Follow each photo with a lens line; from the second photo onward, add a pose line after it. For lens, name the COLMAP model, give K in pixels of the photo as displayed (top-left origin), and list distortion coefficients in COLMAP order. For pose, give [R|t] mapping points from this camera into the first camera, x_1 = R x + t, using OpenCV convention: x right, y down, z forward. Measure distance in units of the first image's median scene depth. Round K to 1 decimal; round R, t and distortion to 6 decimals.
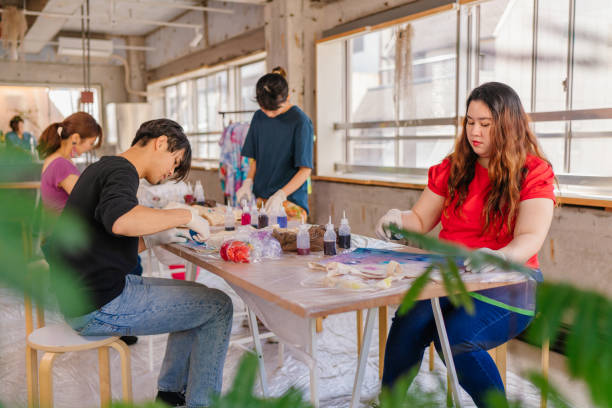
lens RADIAL K [[625.0, 0, 292.6], [0, 625.0, 204.1], [0, 0, 1]] dist [-0.005884, 0.006405]
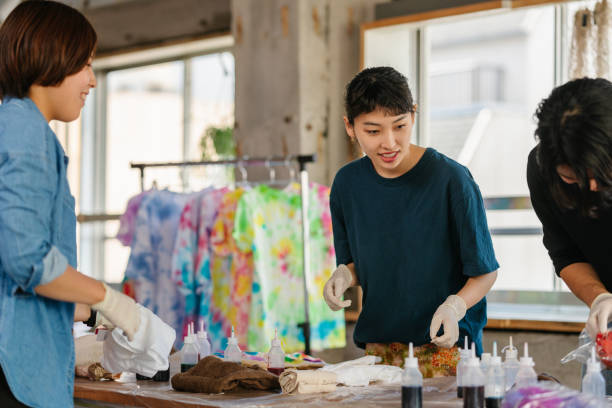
lens RADIAL K [[697.2, 0, 306.0], [0, 697.2, 204.0], [0, 0, 1]] dist [0.014176, 0.009834]
pose [[0.829256, 0.029602, 0.558085, -0.292696], [0.051996, 0.990178, -0.129781, -0.063673], [-0.556445, 0.136640, 0.819572, 0.625189]]
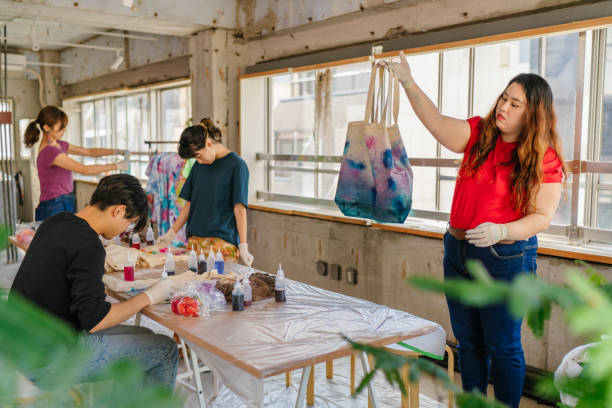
lens RADIAL K [[625.0, 0, 292.6], [0, 625.0, 204.1], [0, 0, 1]] dist [-0.005884, 0.006405]
pose [[0.989040, -0.000399, 0.147648, -0.030452], [-0.000115, 0.999994, 0.003475, -0.049550], [-0.147649, -0.003454, 0.989034, -0.056910]]
